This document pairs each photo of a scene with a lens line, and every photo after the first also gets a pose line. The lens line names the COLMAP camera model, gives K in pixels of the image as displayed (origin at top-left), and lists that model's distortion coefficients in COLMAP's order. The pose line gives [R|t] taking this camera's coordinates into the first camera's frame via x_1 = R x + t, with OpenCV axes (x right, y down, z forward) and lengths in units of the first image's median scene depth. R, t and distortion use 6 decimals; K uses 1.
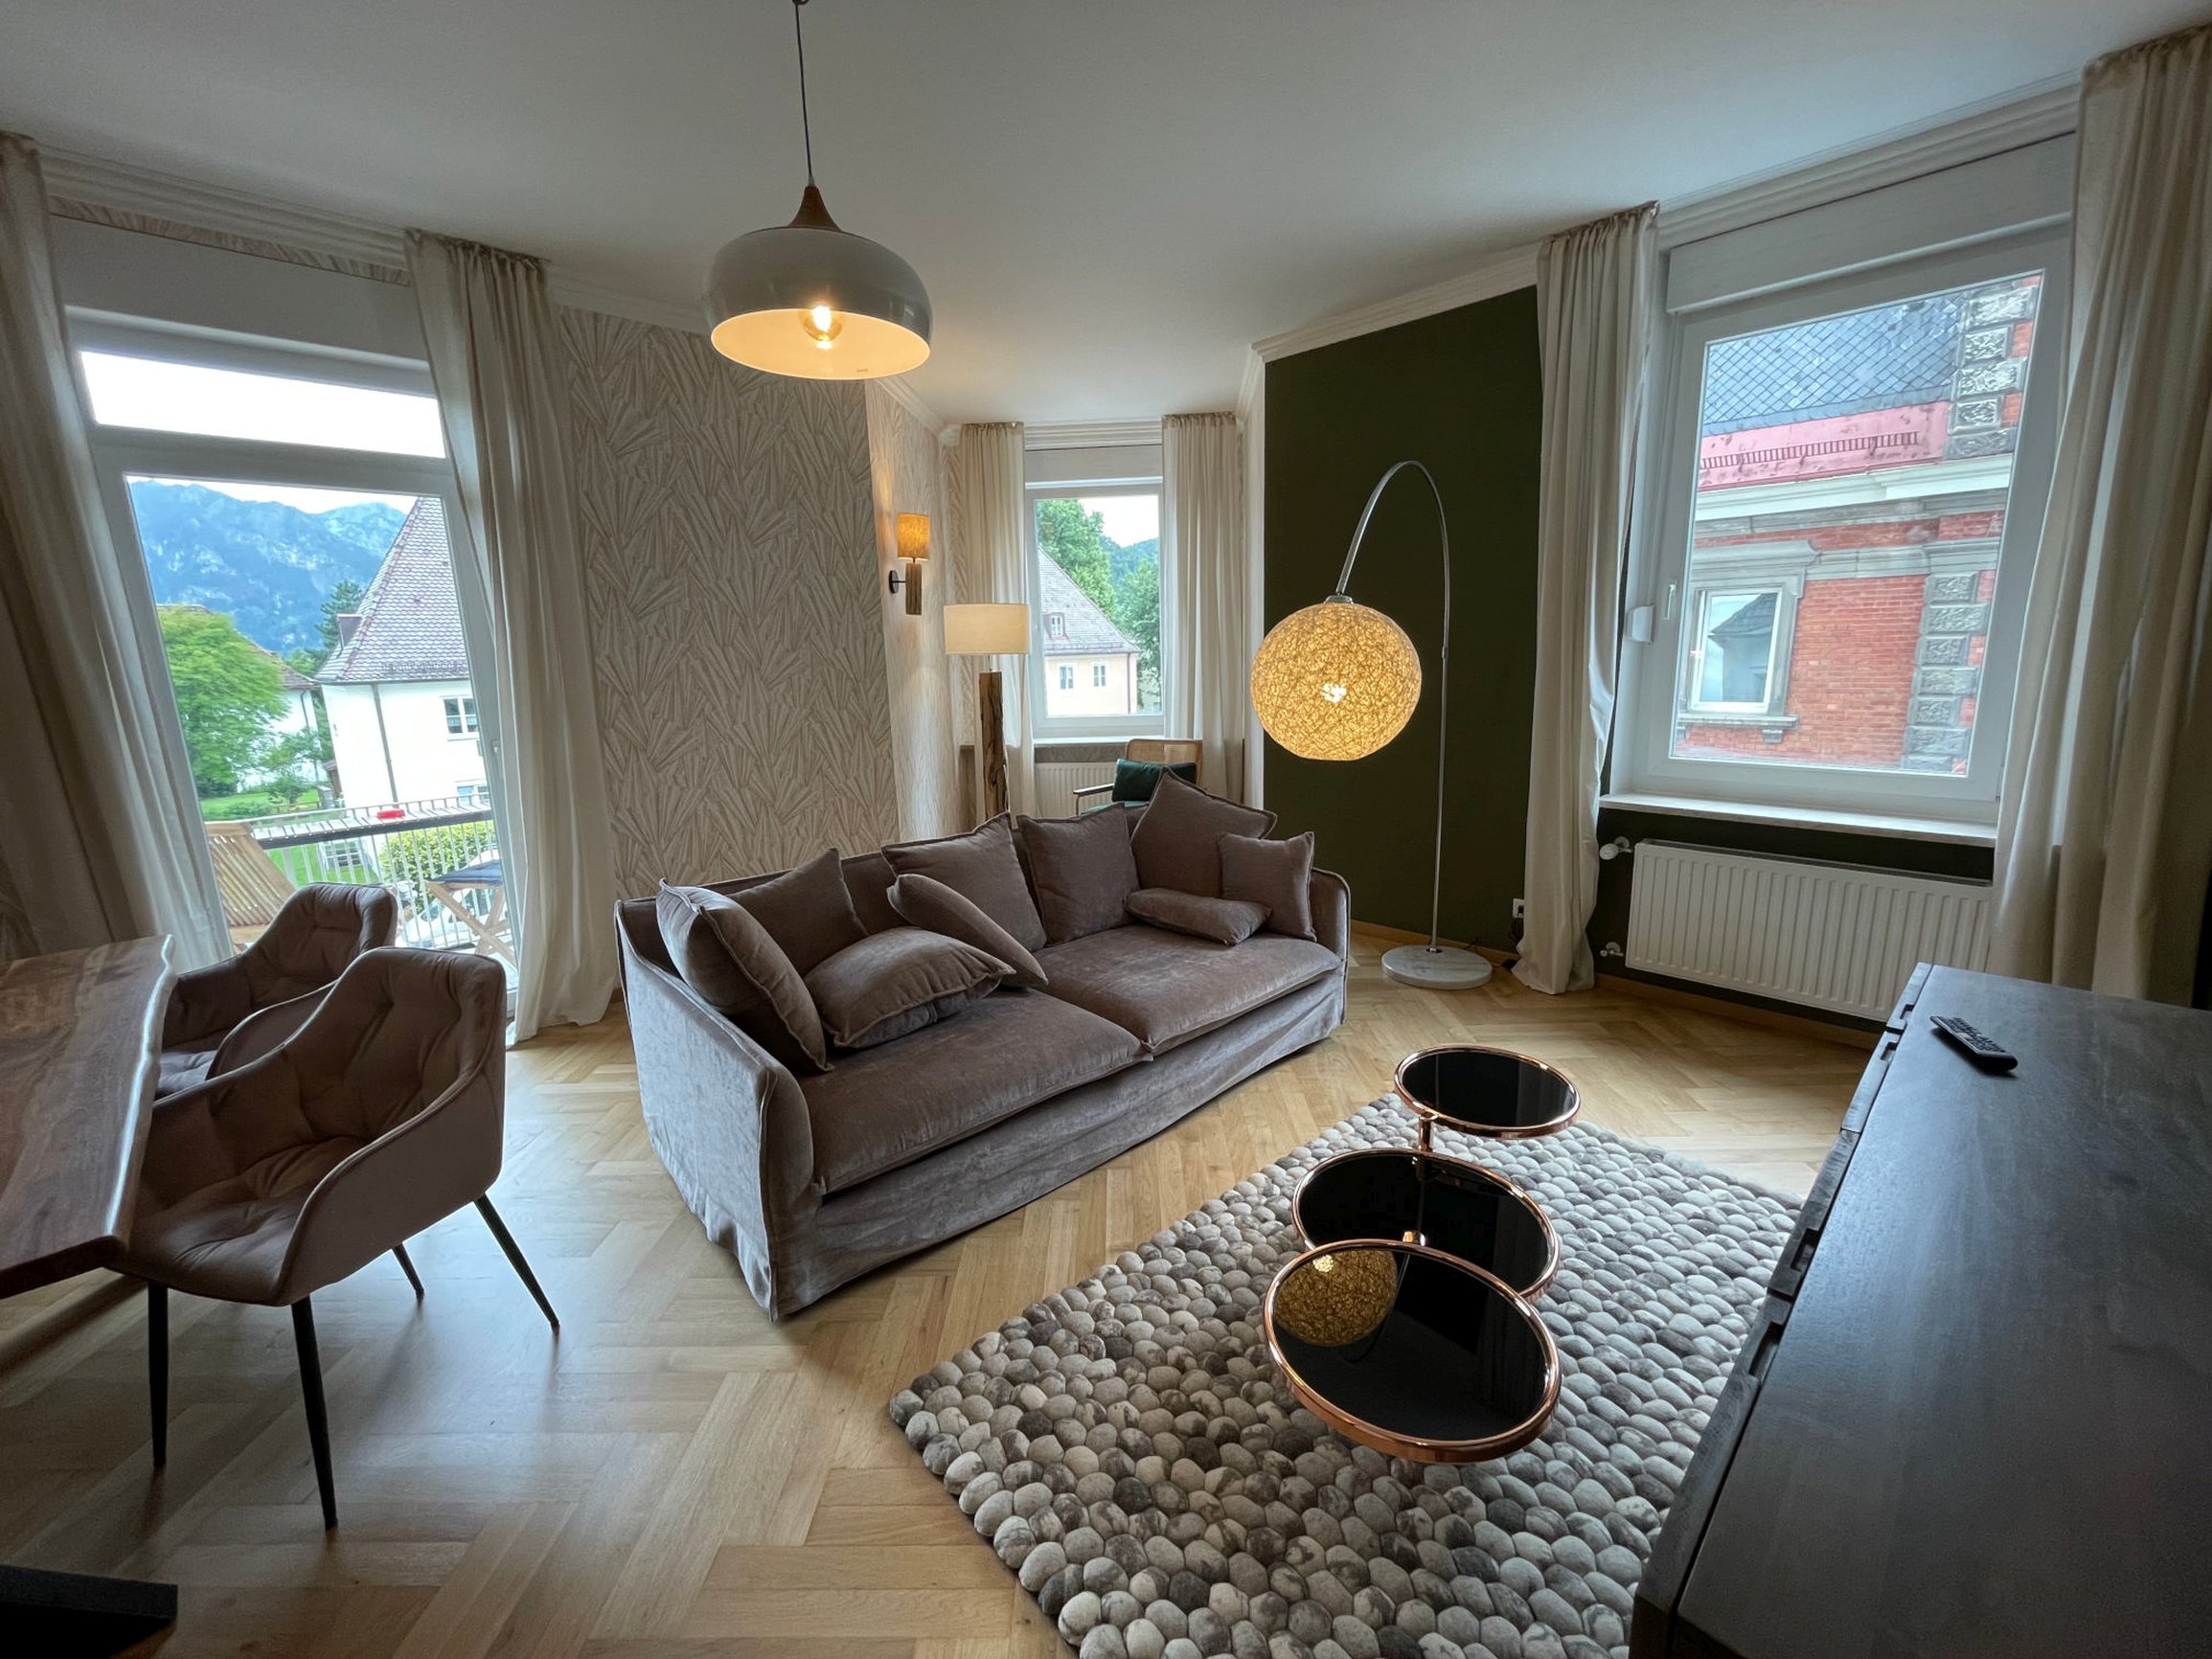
lens RADIAL K [[904.7, 0, 1110.4], [0, 904.7, 824.3], [0, 0, 1]] dist [-0.000767, 0.000131]
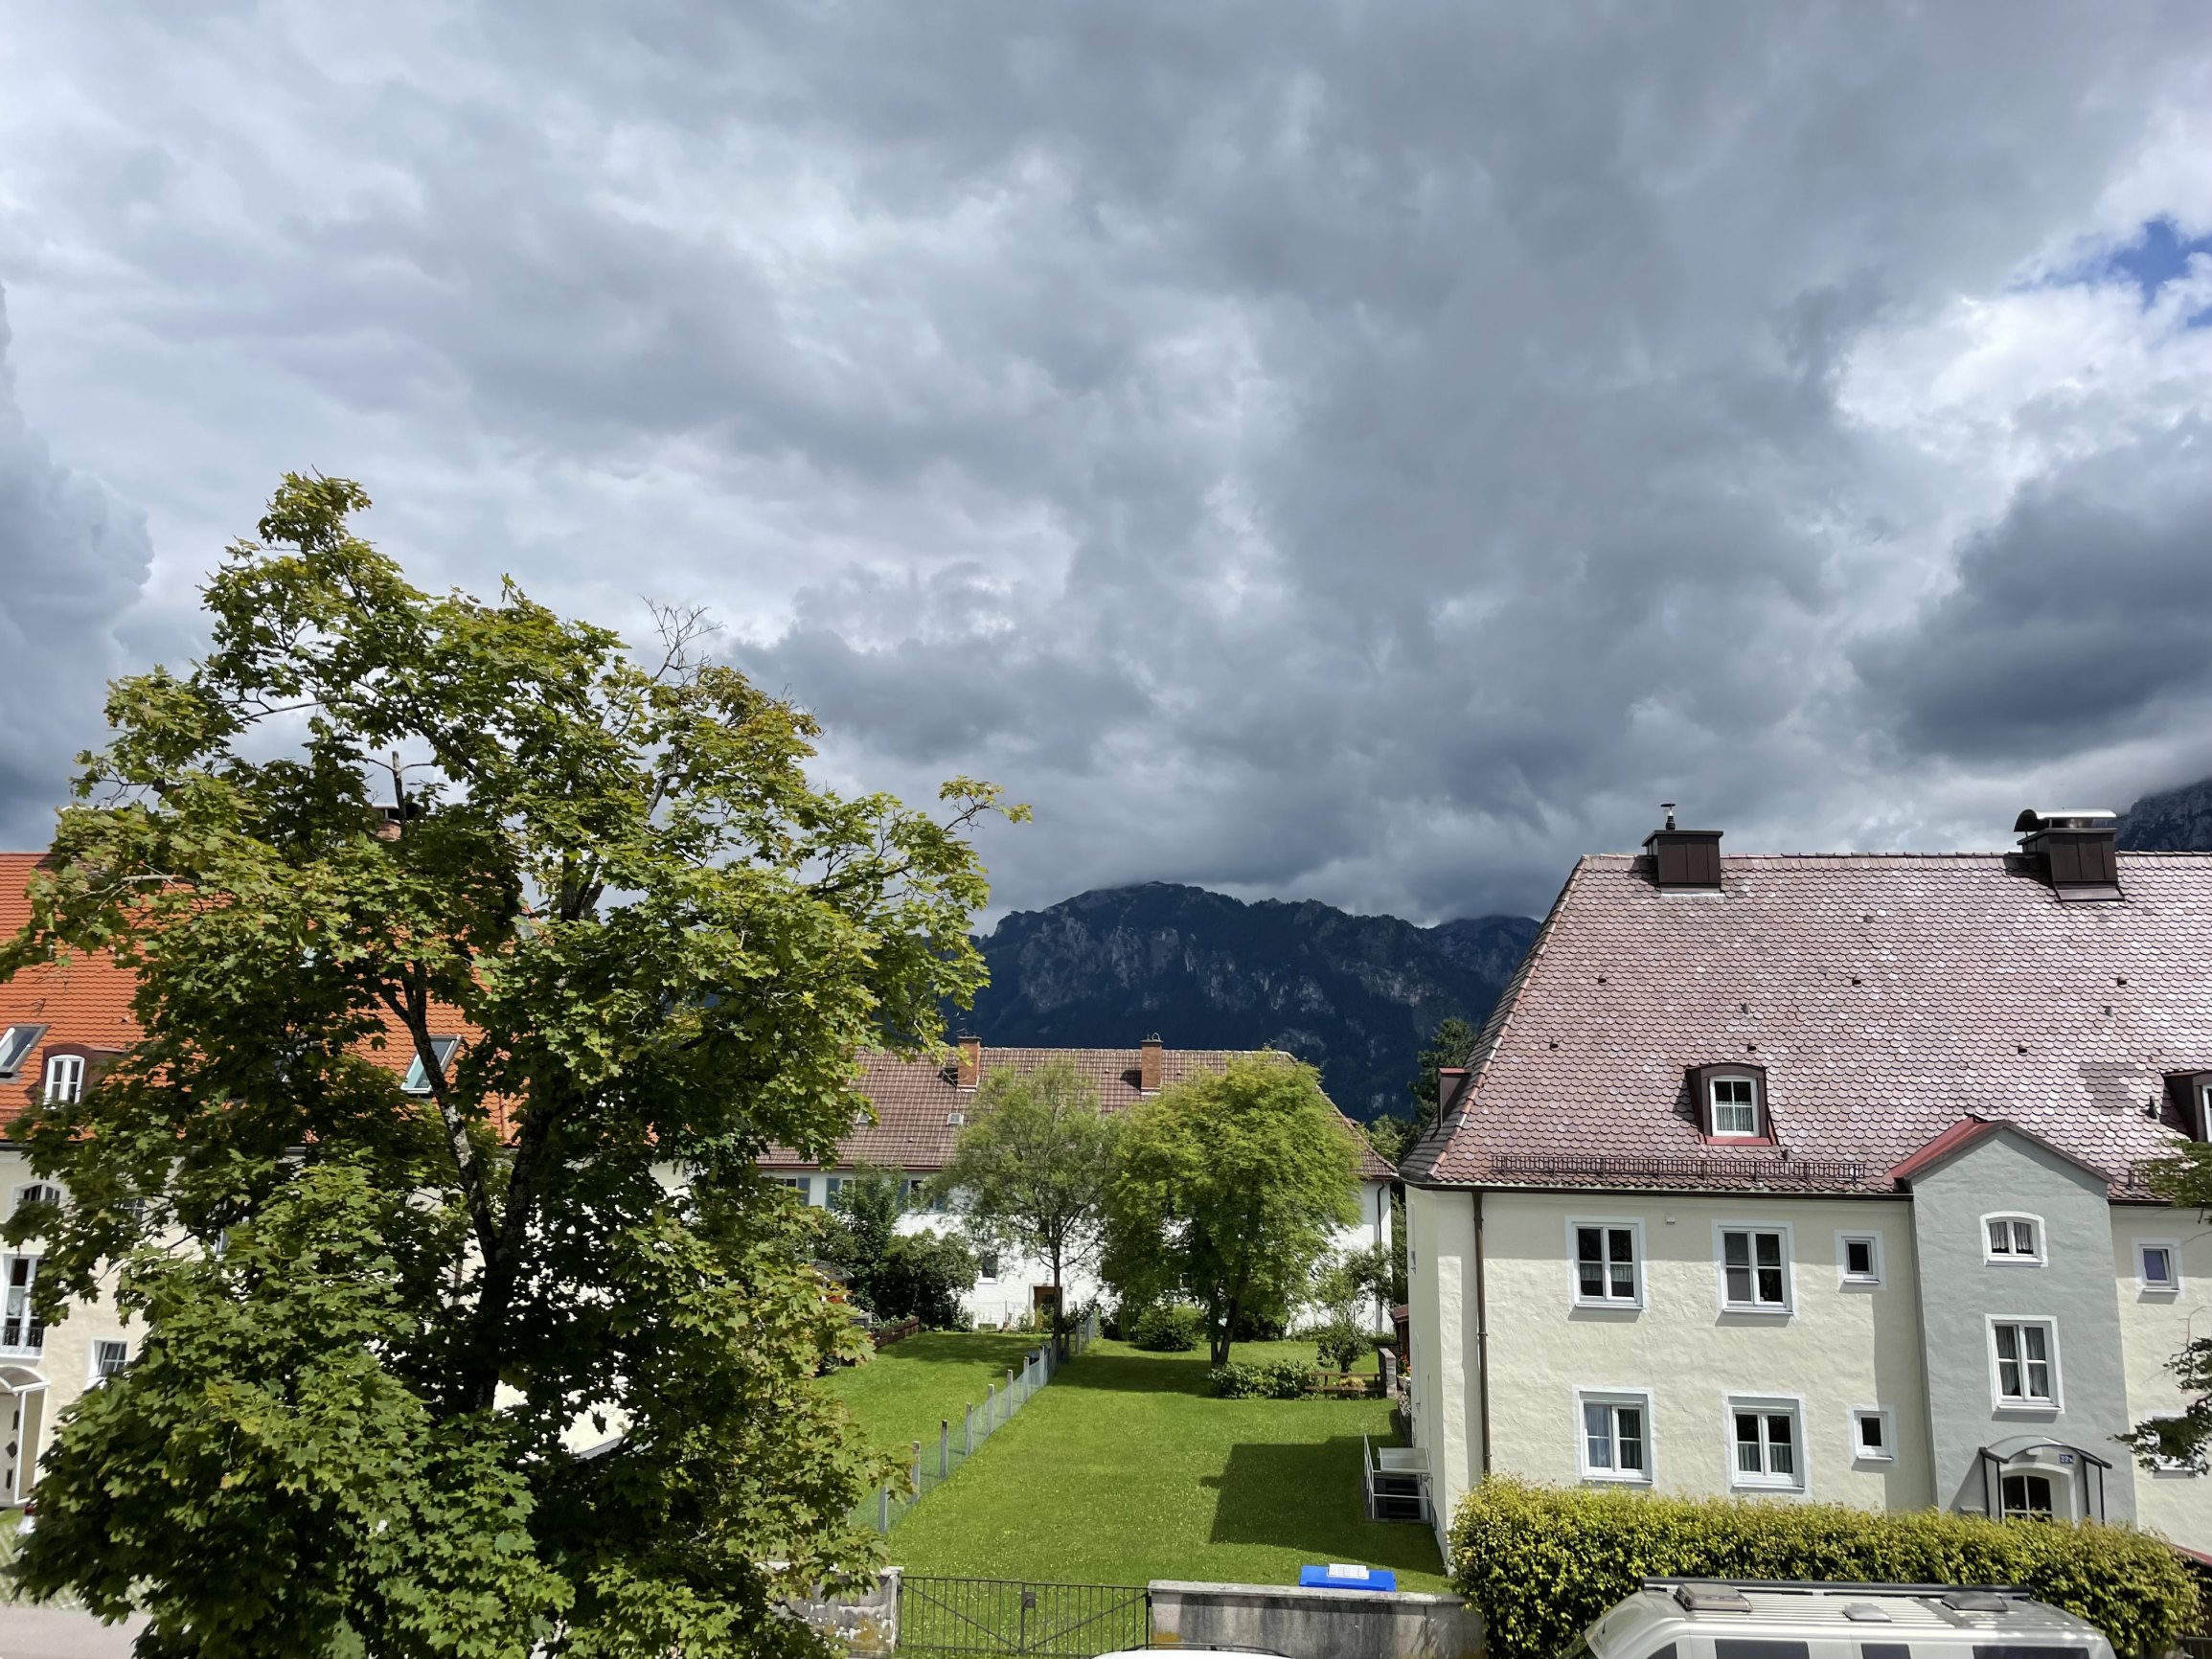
lens RADIAL K [[1680.1, 0, 1087.9], [0, 1680.1, 814.4], [0, 0, 1]] dist [0.075531, -0.091209]
pose [[0.625374, -0.112434, -0.772183, -0.074336], [-0.180587, 0.941848, -0.283391, -0.019478], [0.759142, 0.316672, 0.568703, 0.084159]]
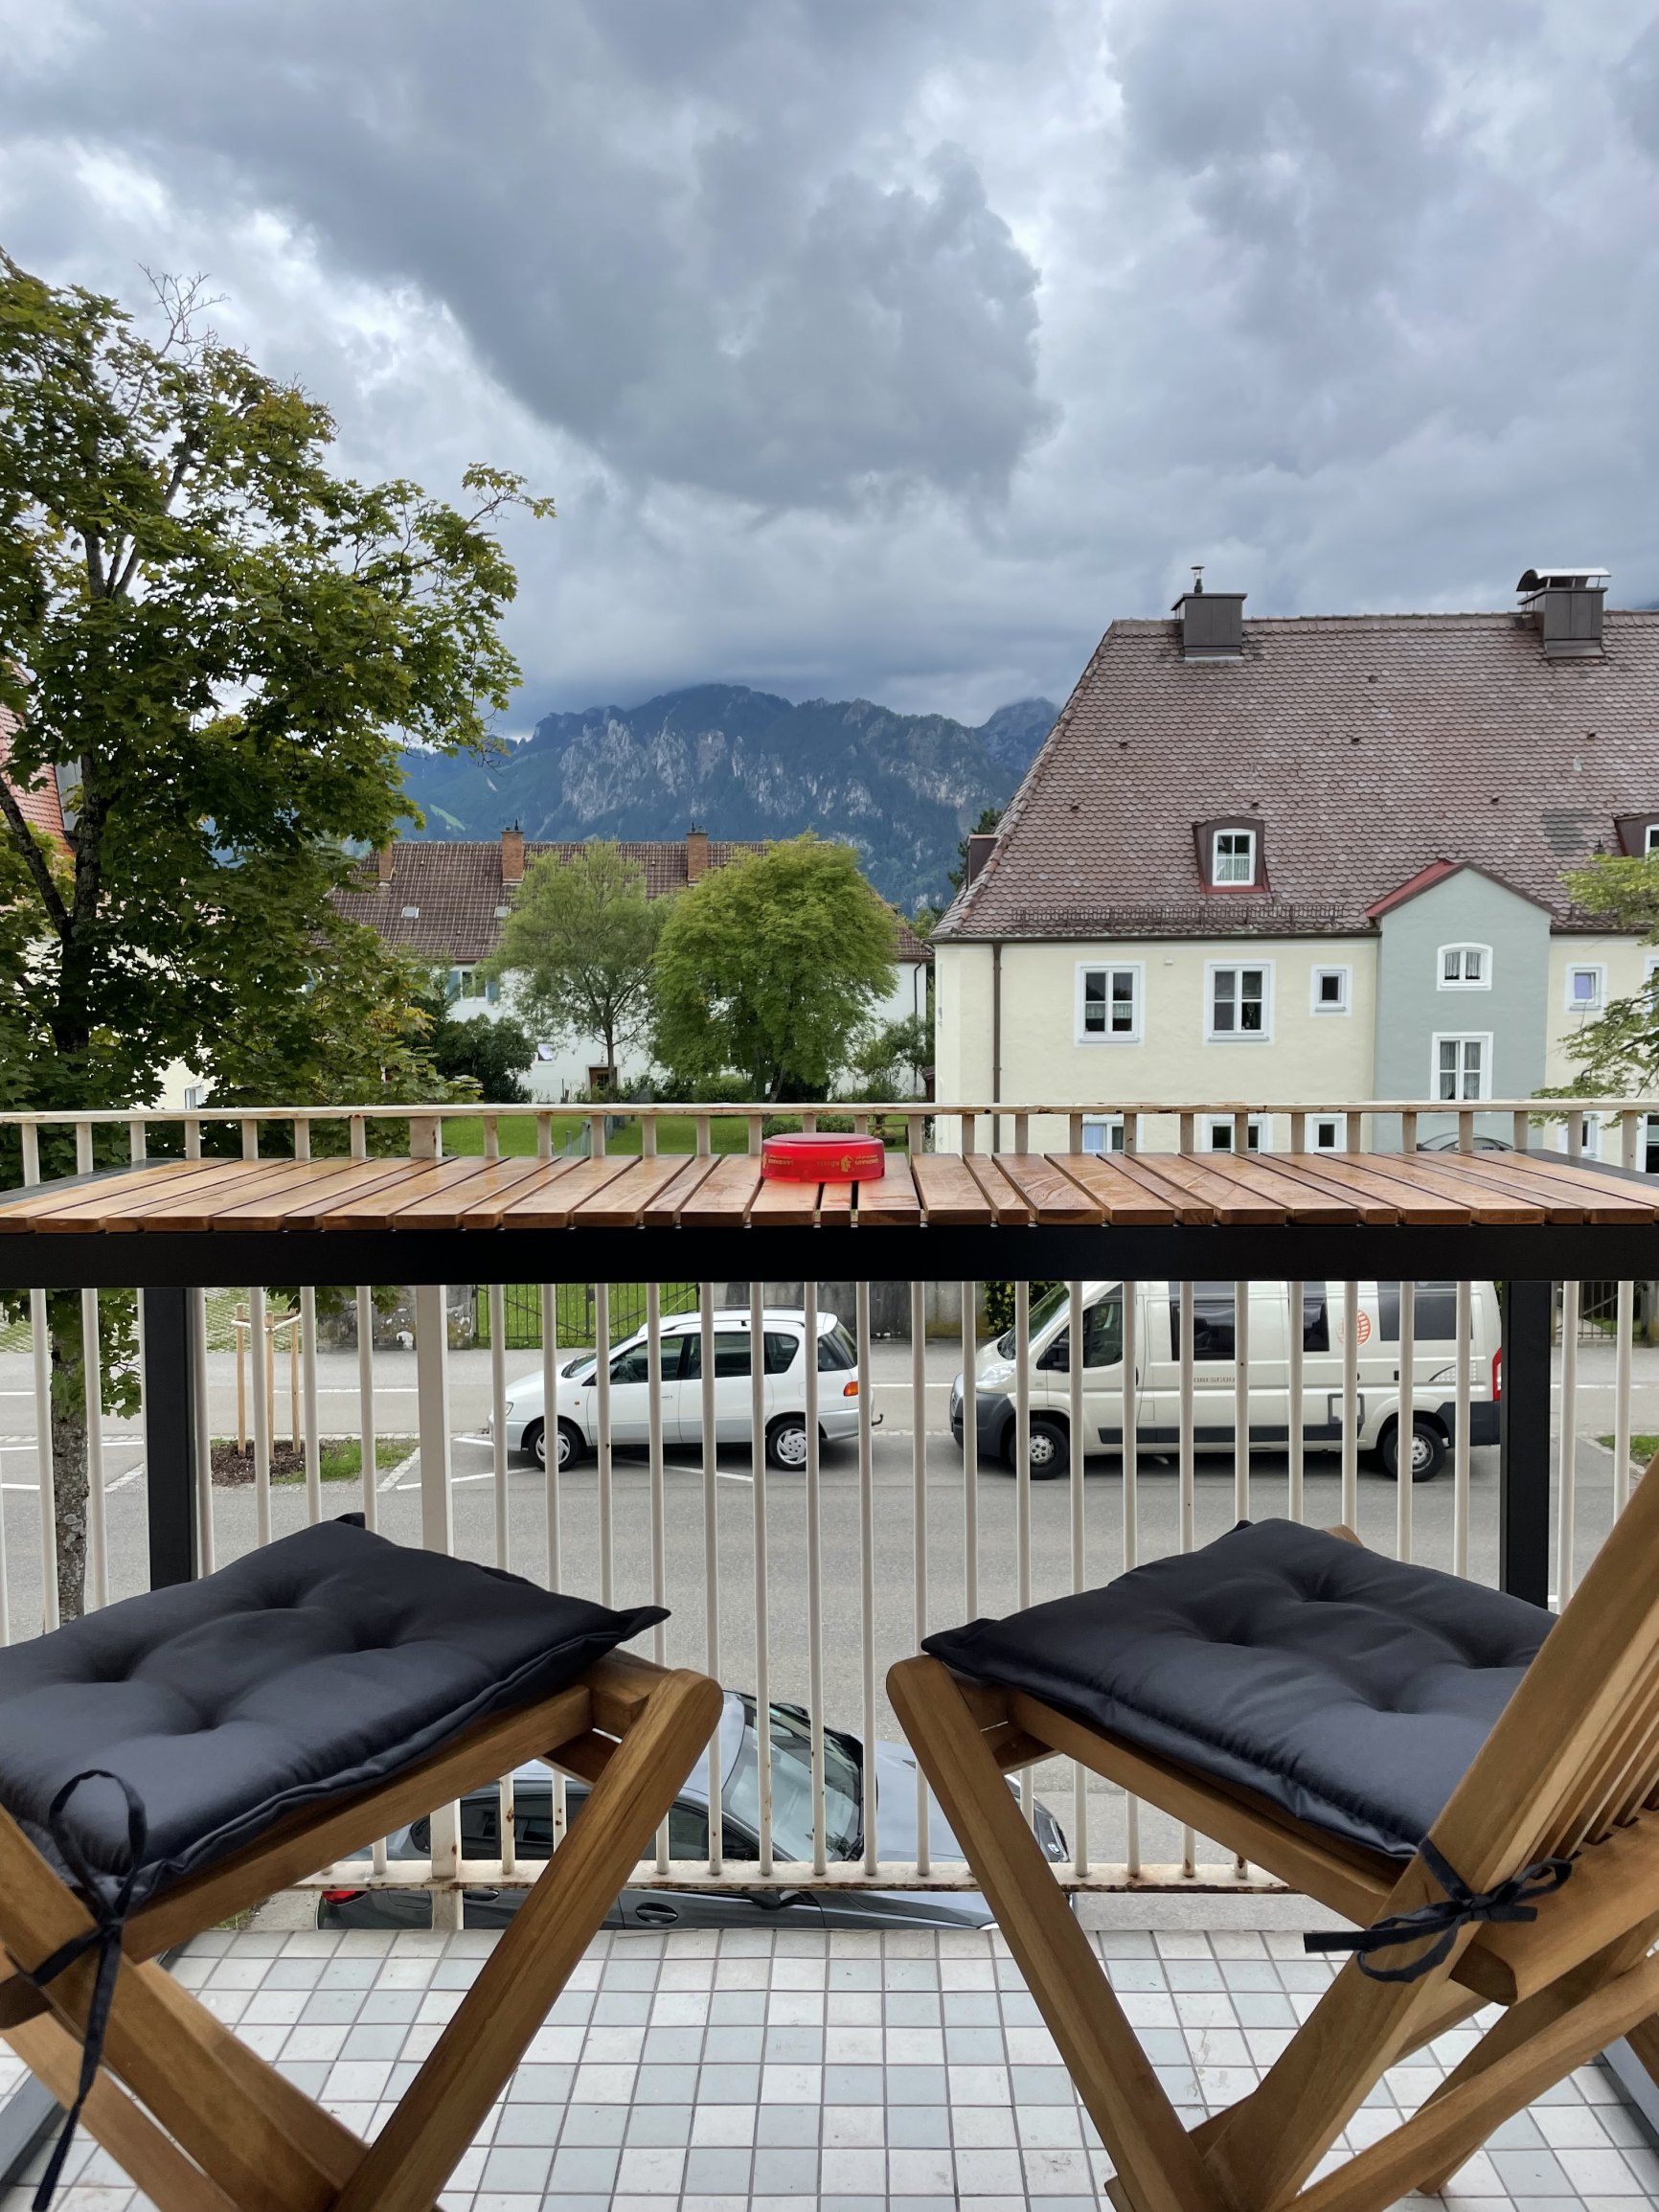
lens RADIAL K [[1680.1, 0, 820.4], [0, 1680.1, 1104.6], [0, 0, 1]] dist [0.075531, -0.091209]
pose [[0.705716, 0.088680, -0.702923, -0.055896], [-0.147784, 0.988737, -0.023633, -0.001289], [0.692911, 0.120559, 0.710873, 0.075851]]
